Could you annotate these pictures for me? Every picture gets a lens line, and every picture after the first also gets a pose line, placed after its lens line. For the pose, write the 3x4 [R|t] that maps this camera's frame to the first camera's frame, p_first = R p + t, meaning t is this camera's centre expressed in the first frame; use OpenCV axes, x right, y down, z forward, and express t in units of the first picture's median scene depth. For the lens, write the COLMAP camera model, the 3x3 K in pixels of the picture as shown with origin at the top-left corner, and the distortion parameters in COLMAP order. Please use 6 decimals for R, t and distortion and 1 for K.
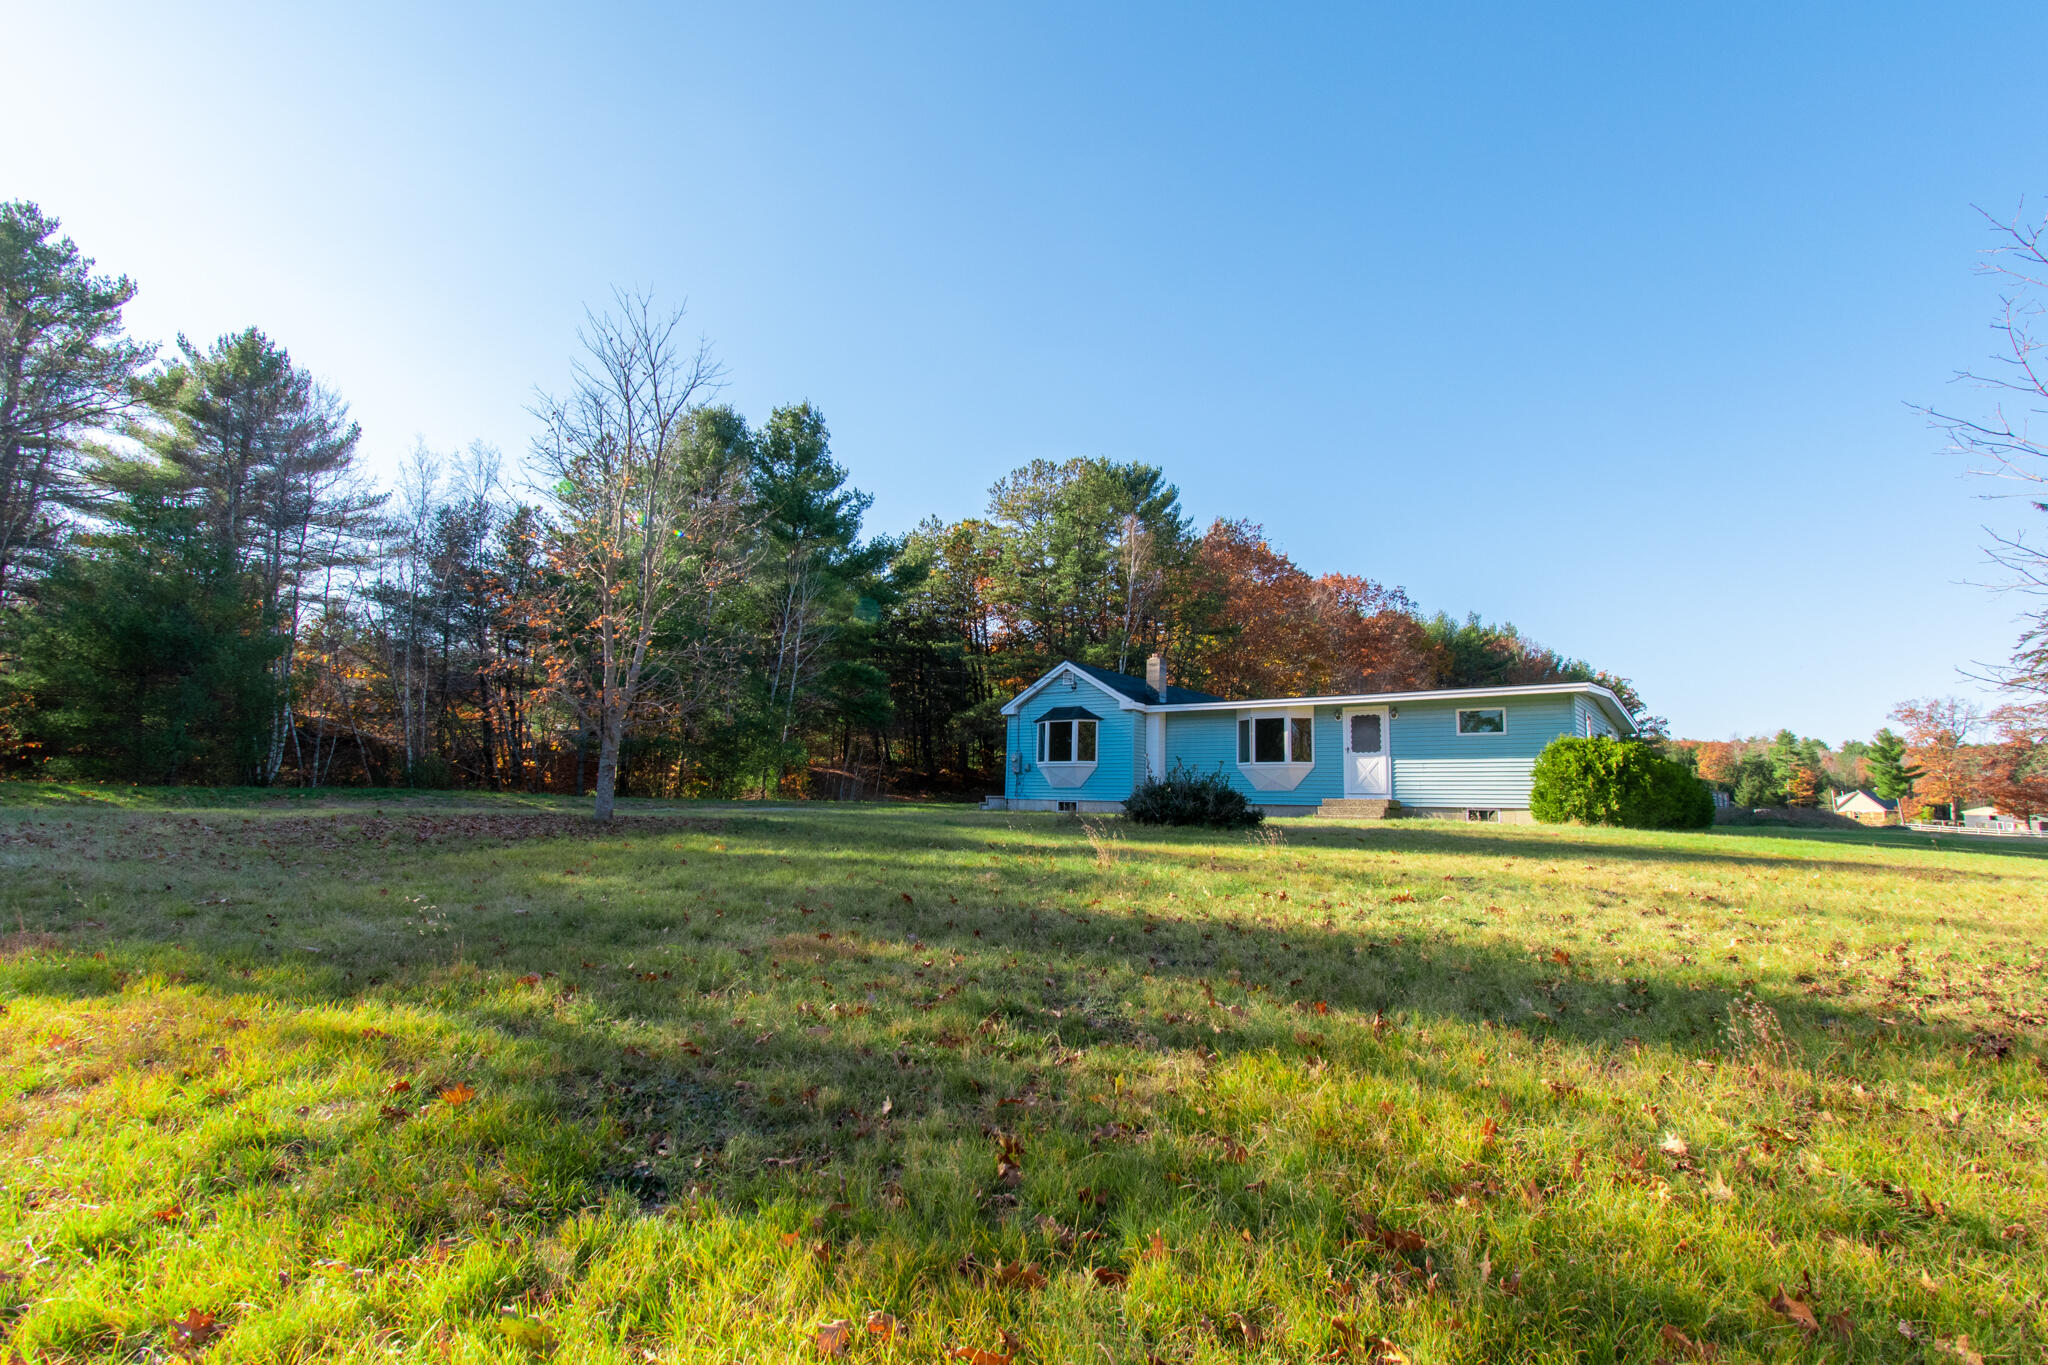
lens RADIAL K [[981.5, 0, 1024.0], [0, 981.5, 682.5], [0, 0, 1]] dist [0.002150, 0.001269]
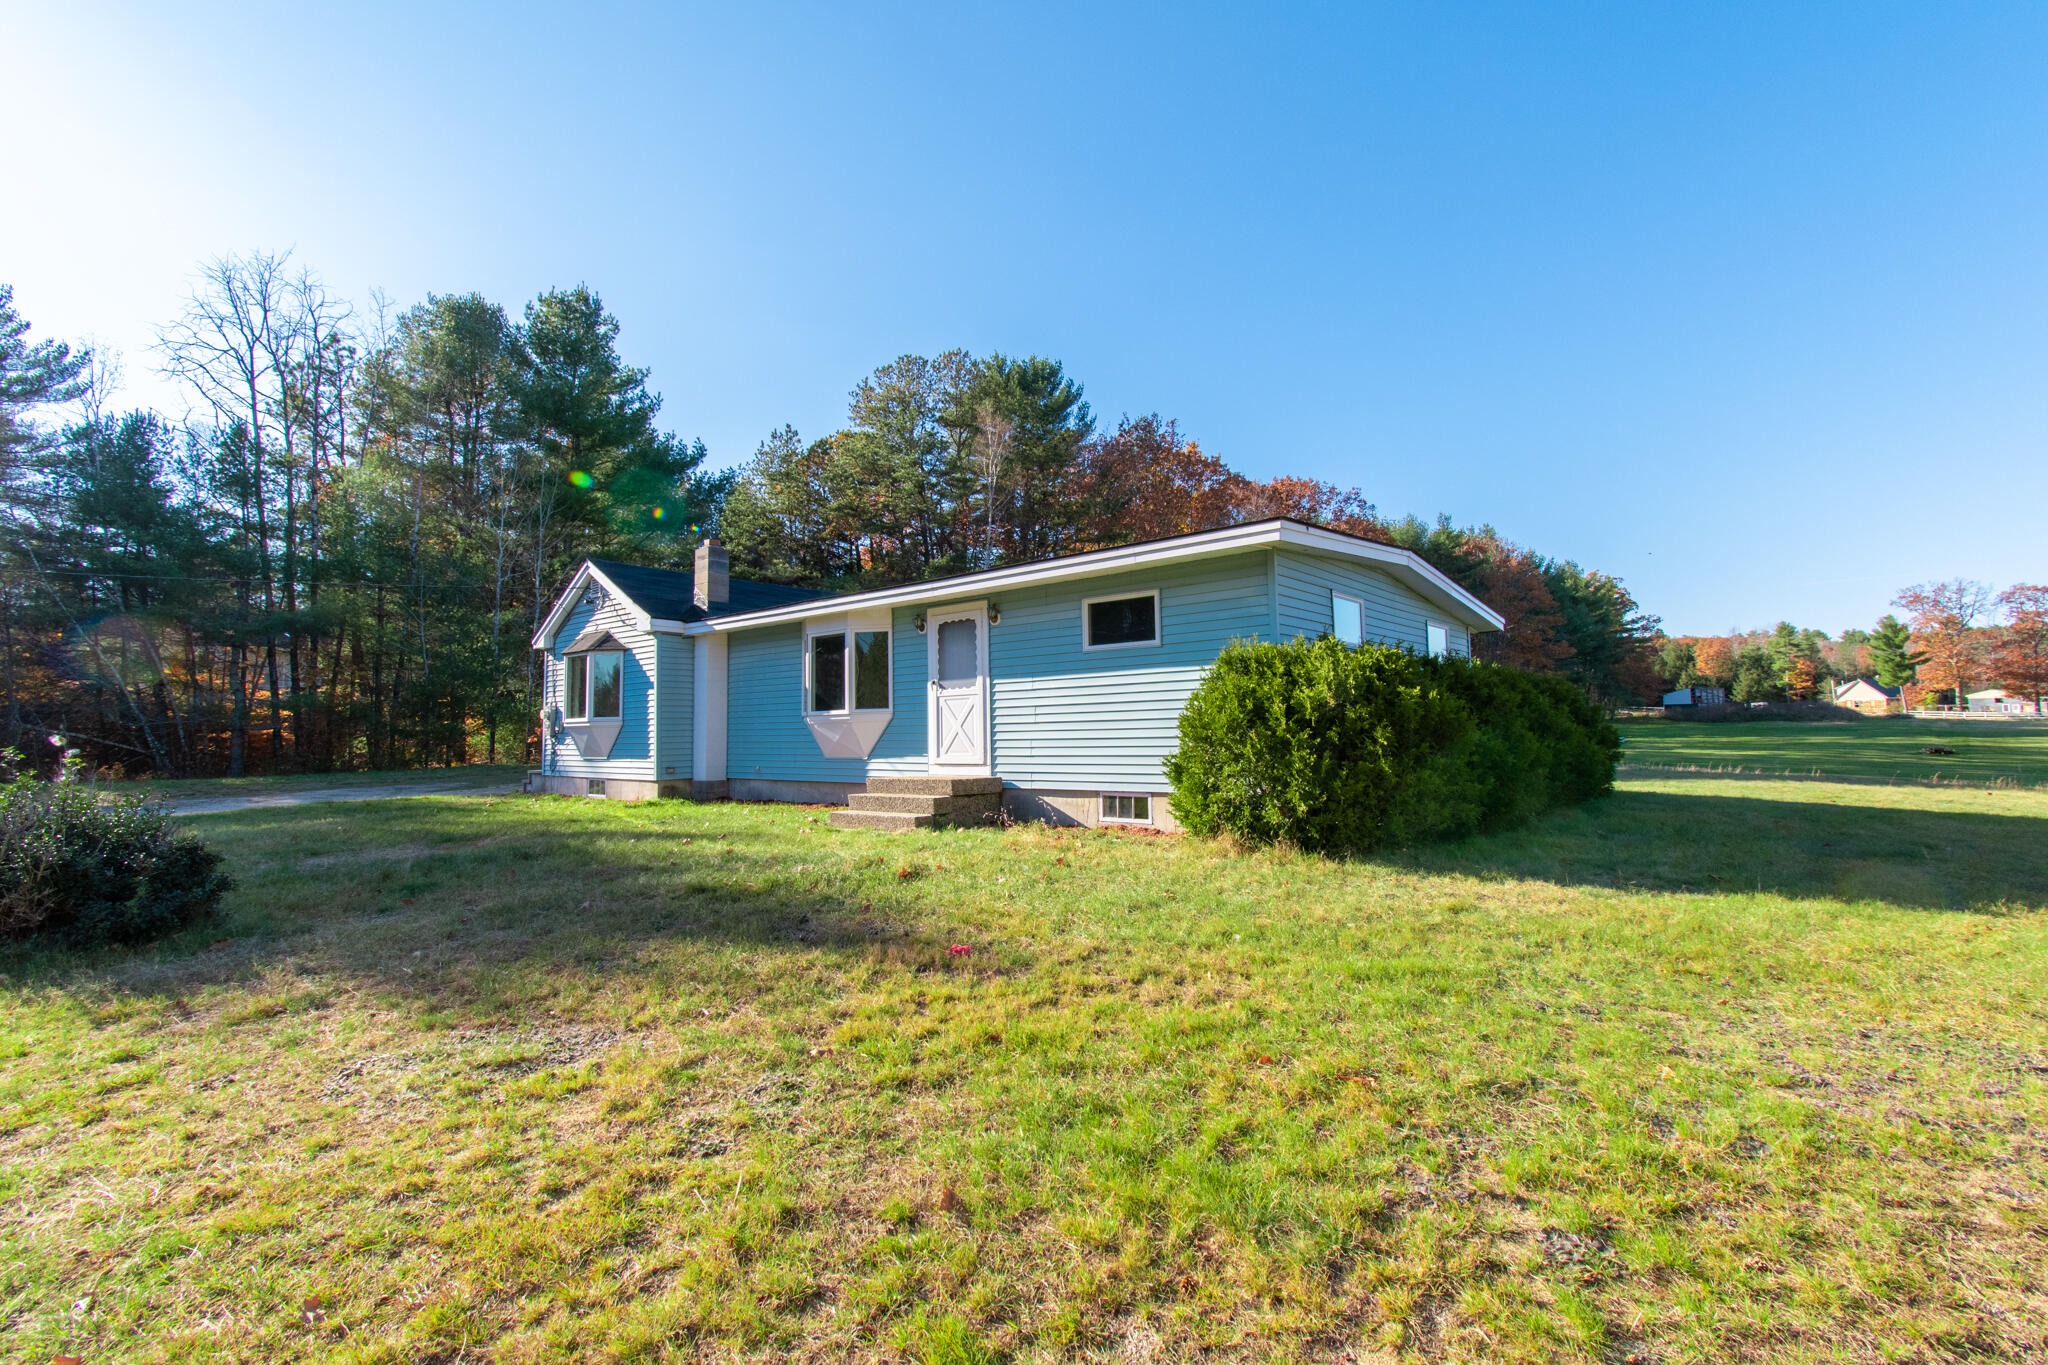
lens RADIAL K [[888.6, 0, 1033.3], [0, 888.6, 679.0], [0, 0, 1]] dist [0.001381, -0.000553]
pose [[0.997901, -0.045987, -0.045597, 0.164506], [0.049157, 0.996262, 0.071034, 0.013113], [0.042160, -0.073126, 0.996431, 0.202374]]
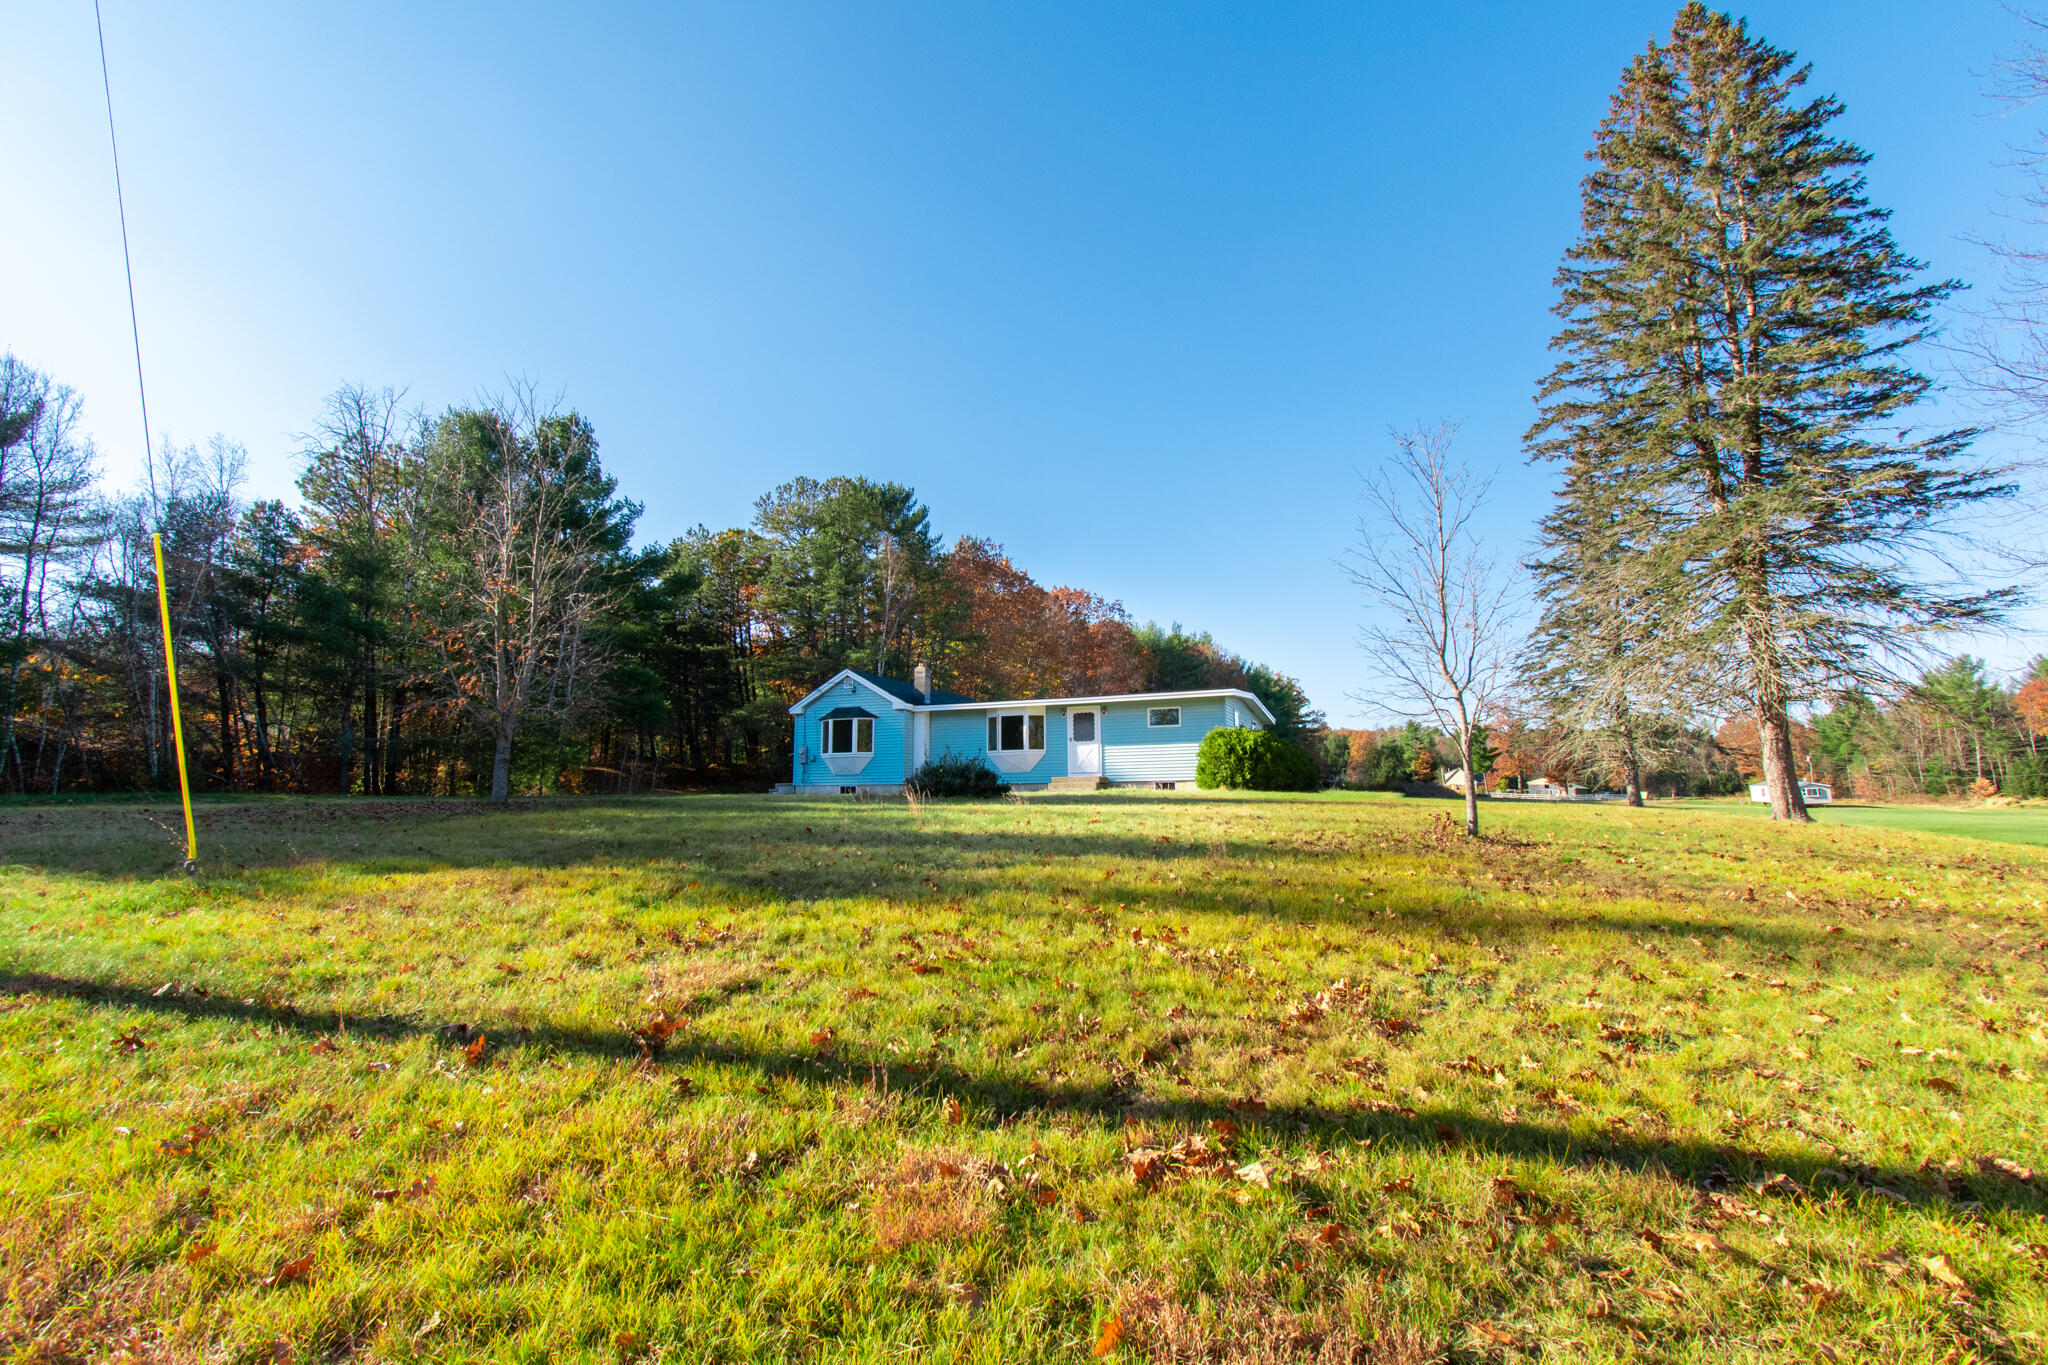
lens RADIAL K [[948.4, 0, 1024.0], [0, 948.4, 682.5], [0, 0, 1]] dist [0.000927, 0.000309]
pose [[0.965187, 0.001294, 0.261559, -0.023341], [-0.002061, 0.999994, 0.002656, -0.004059], [-0.261554, -0.003103, 0.965184, -0.078640]]
